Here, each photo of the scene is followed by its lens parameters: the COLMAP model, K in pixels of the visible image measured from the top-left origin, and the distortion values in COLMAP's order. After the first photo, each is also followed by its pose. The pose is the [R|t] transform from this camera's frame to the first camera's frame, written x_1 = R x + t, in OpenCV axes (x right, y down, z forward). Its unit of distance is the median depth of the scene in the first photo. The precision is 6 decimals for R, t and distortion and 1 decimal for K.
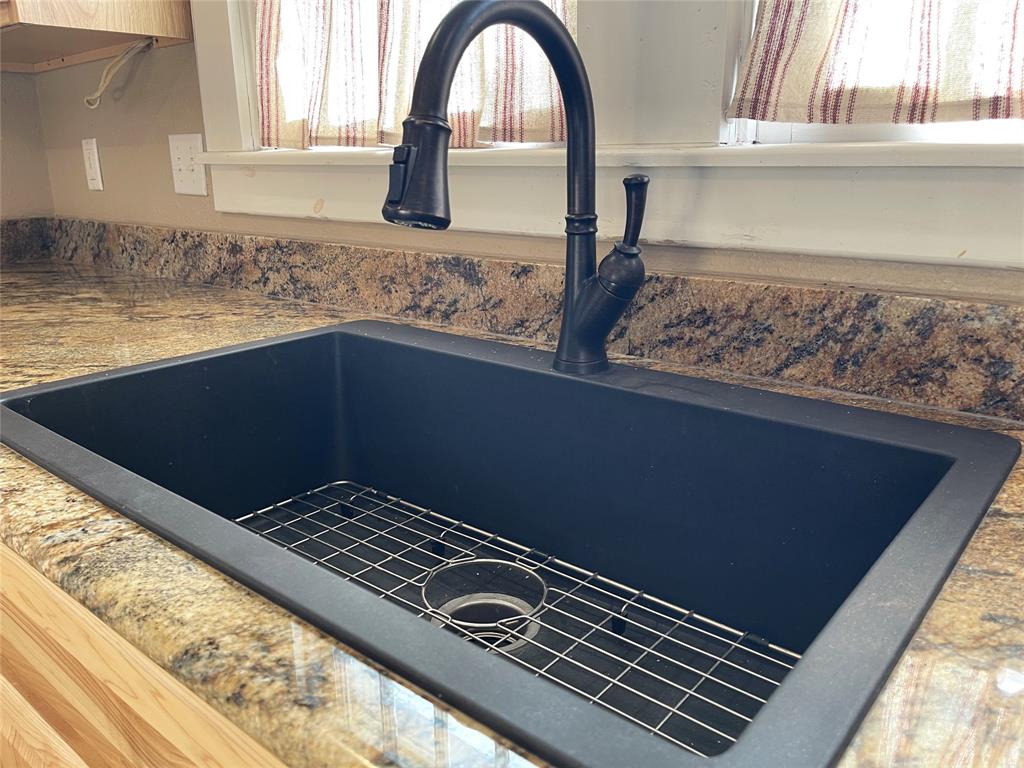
lens RADIAL K [[788.5, 0, 507.9], [0, 788.5, 377.6], [0, 0, 1]] dist [0.068249, -0.088036]
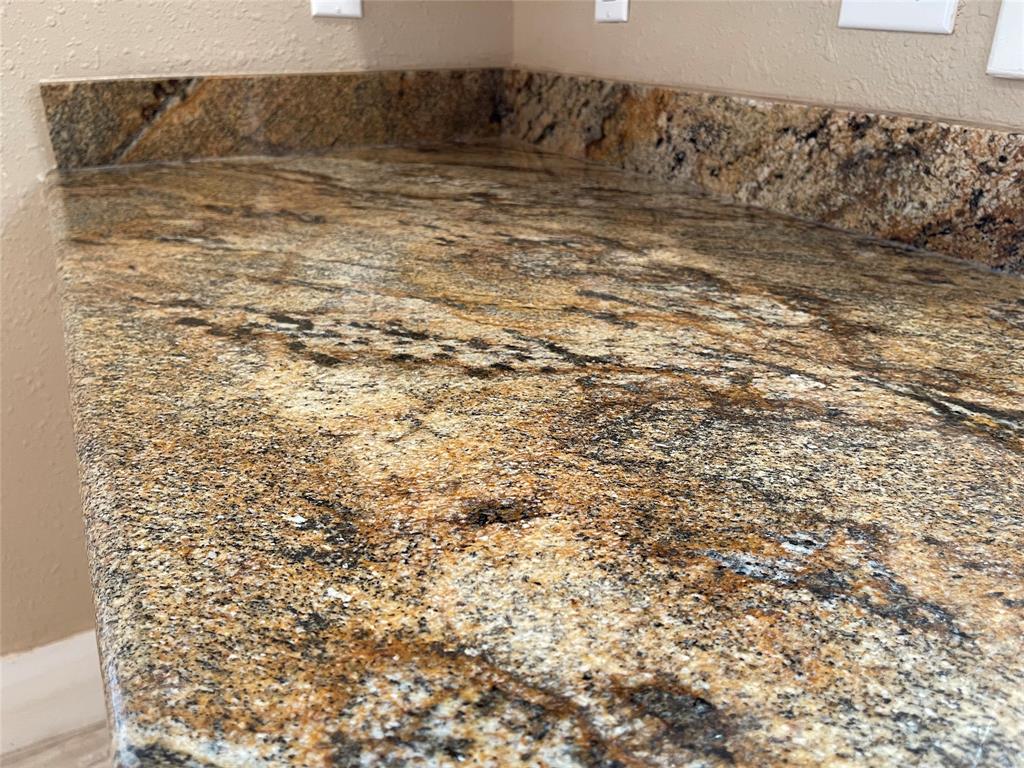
lens RADIAL K [[768.4, 0, 515.2], [0, 768.4, 385.0], [0, 0, 1]] dist [0.068350, -0.084435]
pose [[0.935755, 0.173739, -0.306885, -0.450426], [-0.116511, 0.973665, 0.195965, -0.104446], [0.332849, -0.147619, 0.931354, 0.531107]]
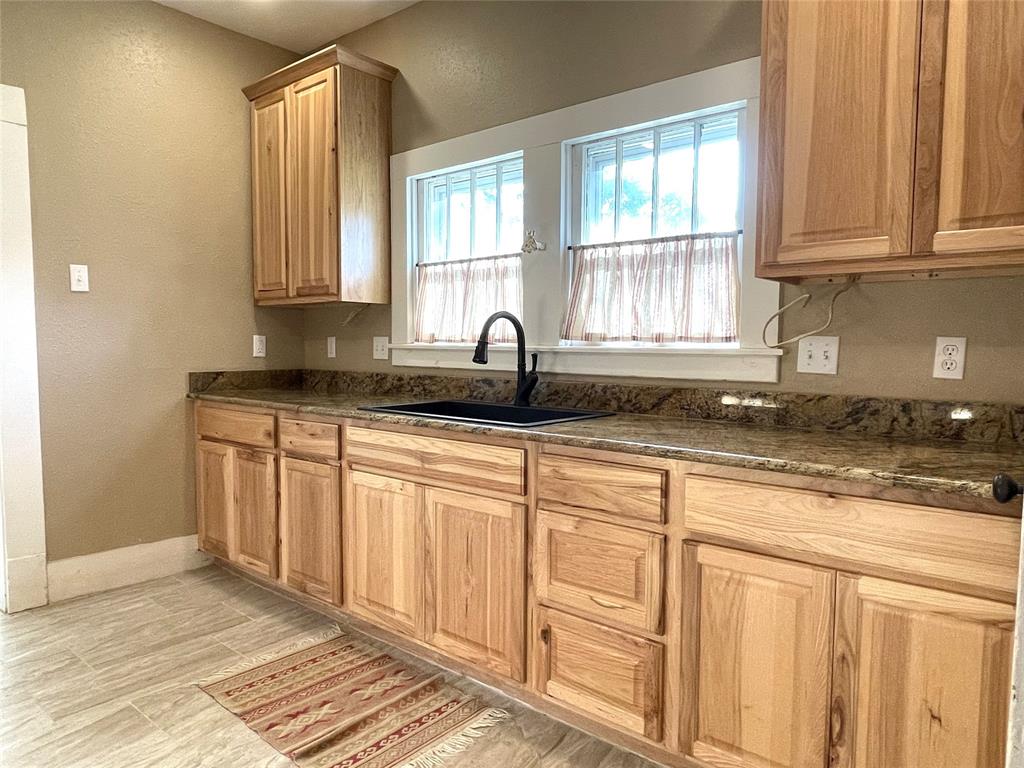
lens RADIAL K [[706.4, 0, 503.4], [0, 706.4, 387.4], [0, 0, 1]] dist [0.000323, -0.009716]
pose [[0.999560, 0.025694, -0.014790, 0.032844], [-0.028283, 0.976004, -0.215907, 0.355400], [0.008888, 0.216230, 0.976302, -1.257730]]
